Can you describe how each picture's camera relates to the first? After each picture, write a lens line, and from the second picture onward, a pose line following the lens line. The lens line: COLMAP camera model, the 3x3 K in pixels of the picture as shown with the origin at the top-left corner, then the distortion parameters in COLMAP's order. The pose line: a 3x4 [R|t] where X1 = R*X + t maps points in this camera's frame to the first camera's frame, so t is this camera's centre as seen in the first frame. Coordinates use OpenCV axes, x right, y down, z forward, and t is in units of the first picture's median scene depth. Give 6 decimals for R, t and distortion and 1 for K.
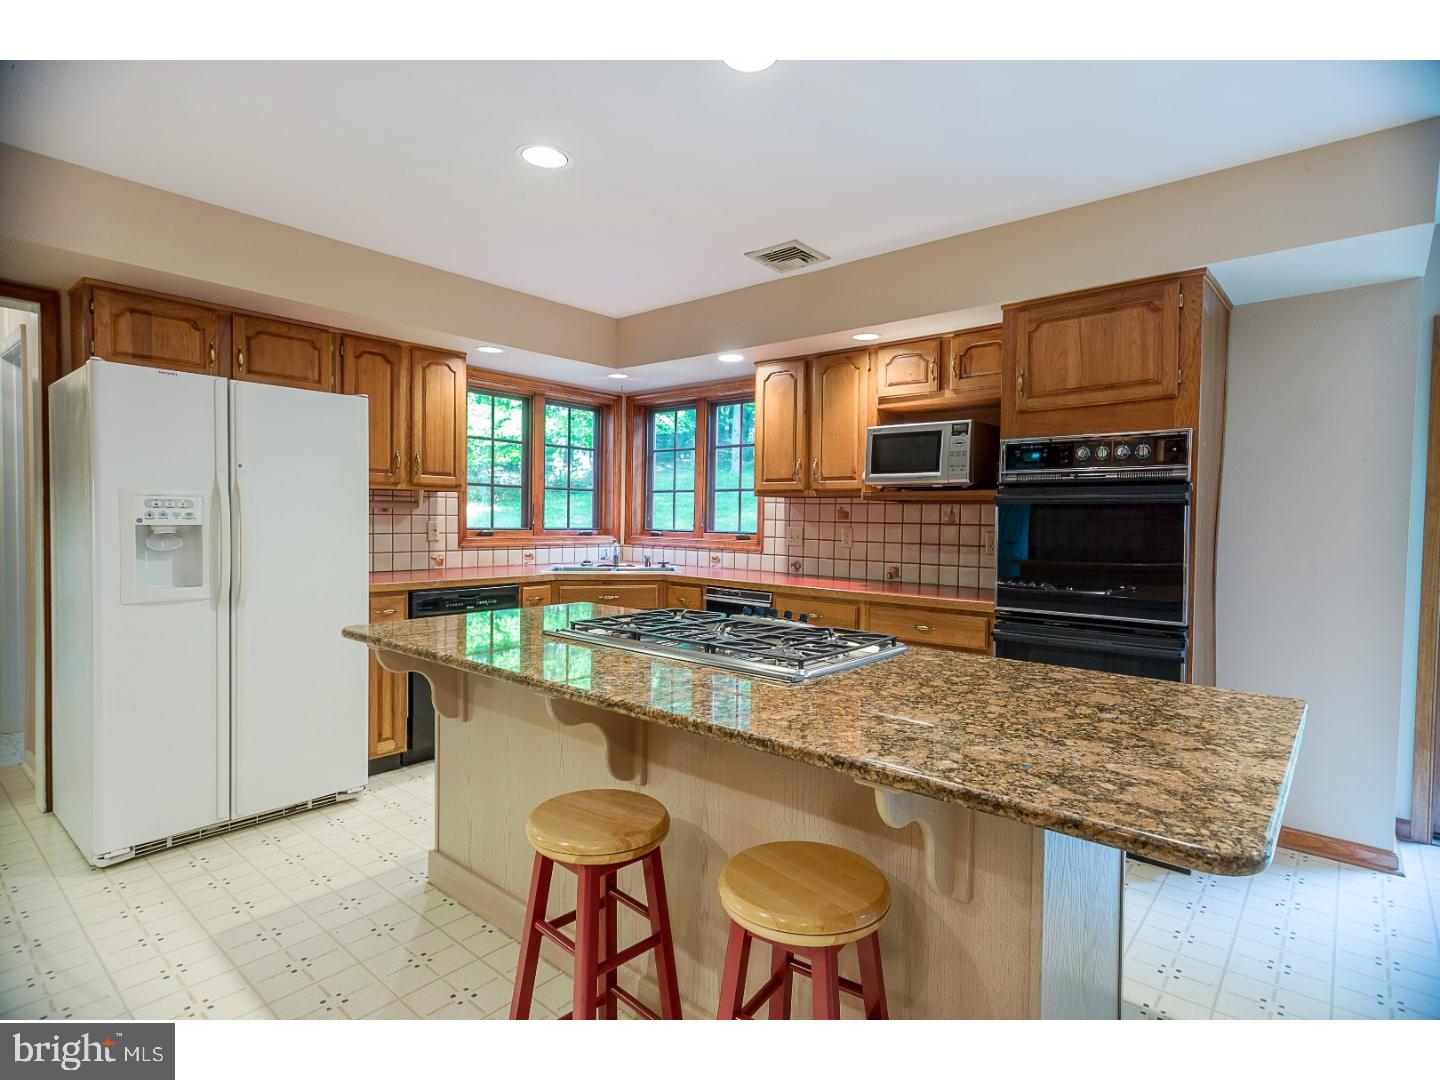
lens RADIAL K [[745.3, 0, 720.0], [0, 745.3, 540.0], [0, 0, 1]] dist [0.020176, 0.000442]
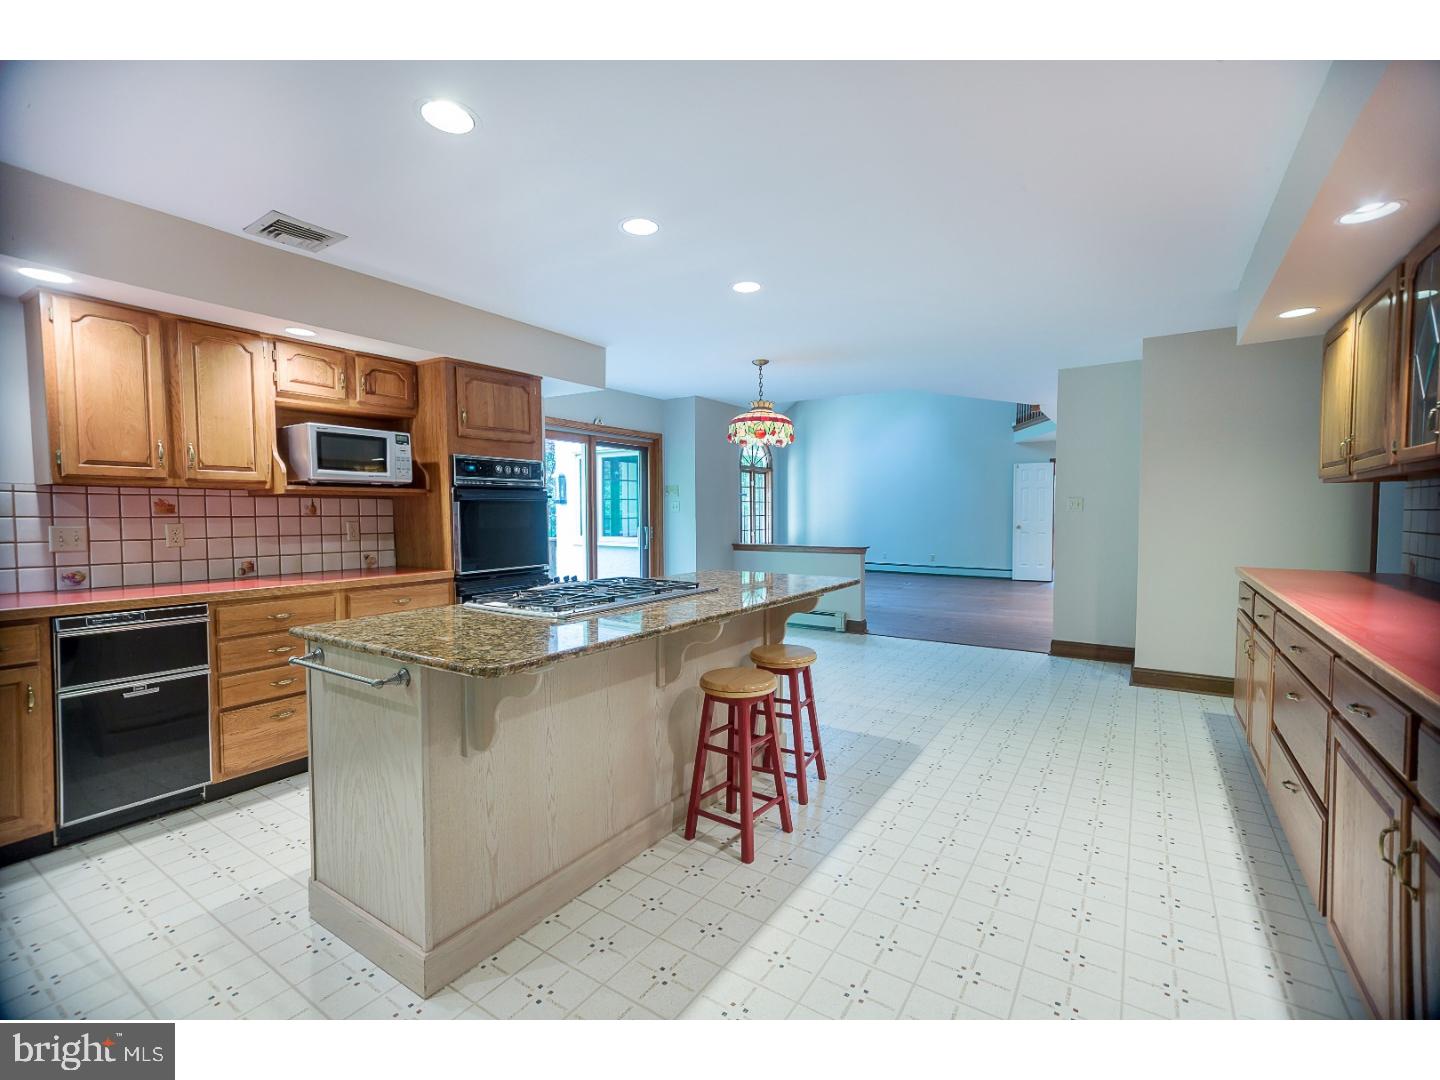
lens RADIAL K [[646.2, 0, 720.0], [0, 646.2, 540.0], [0, 0, 1]] dist [0.001577, 0.000015]
pose [[-0.123910, -0.057839, 0.990606, -0.788528], [0.032349, 0.997534, 0.062290, -0.028747], [-0.991766, 0.039763, -0.121733, 0.578309]]
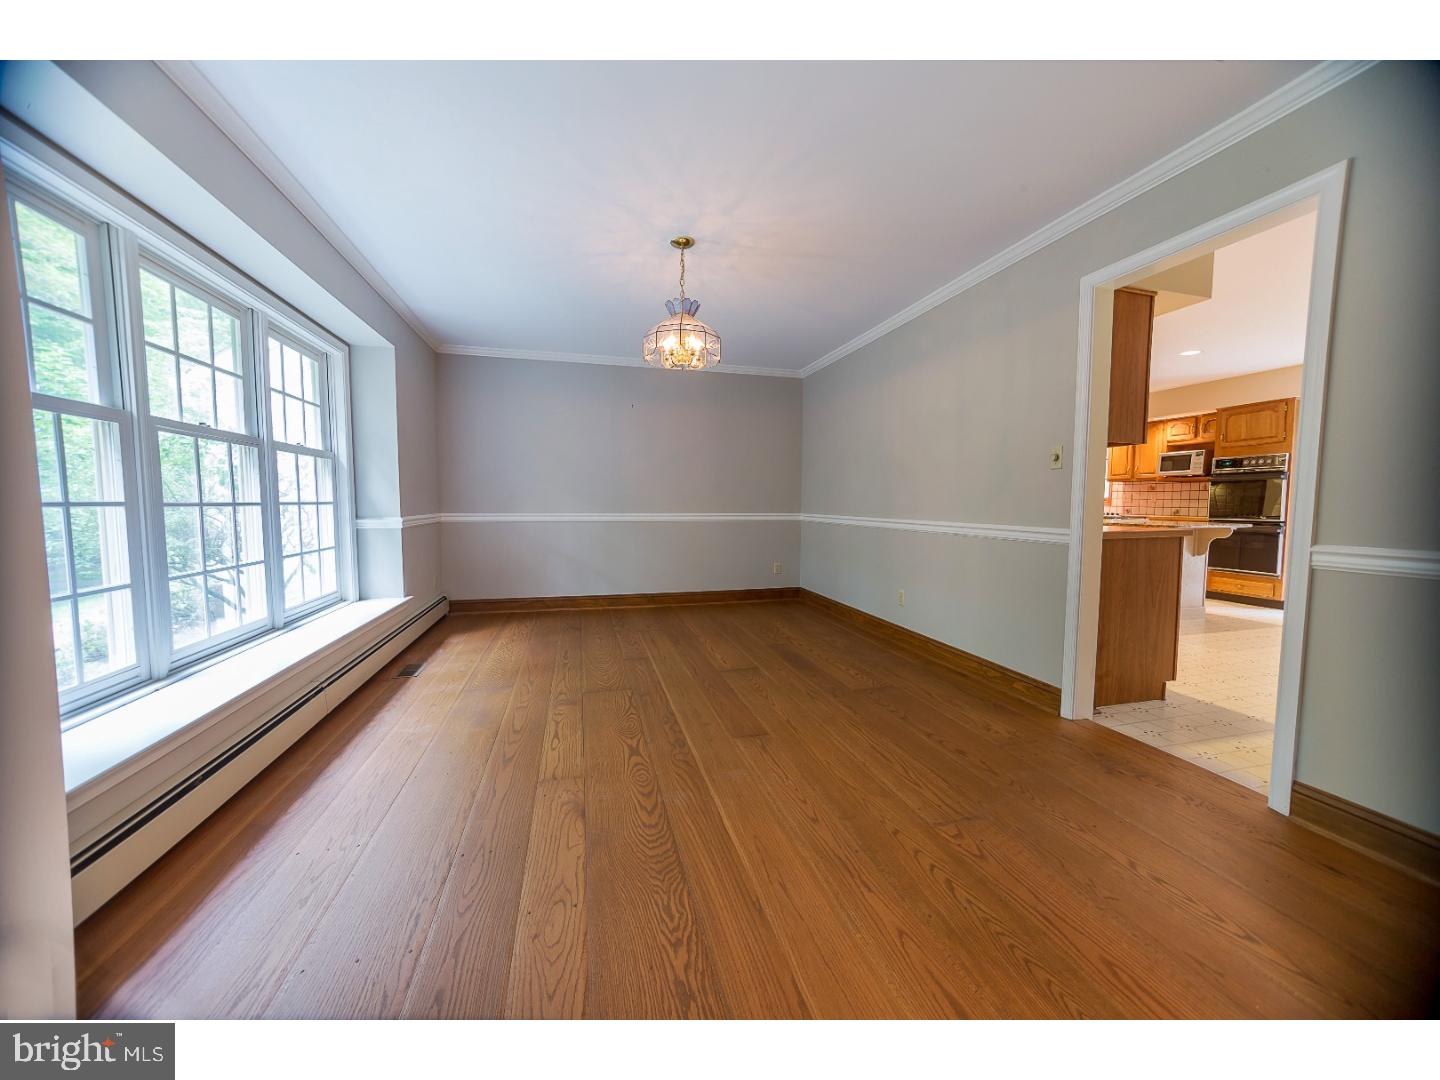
lens RADIAL K [[540.4, 0, 720.0], [0, 540.4, 540.0], [0, 0, 1]] dist [-0.001069, 0.000390]
pose [[0.827150, 0.024567, -0.561443, -0.003476], [-0.004429, 0.999298, 0.037202, 0.089412], [0.561963, -0.028285, 0.826678, -1.475683]]
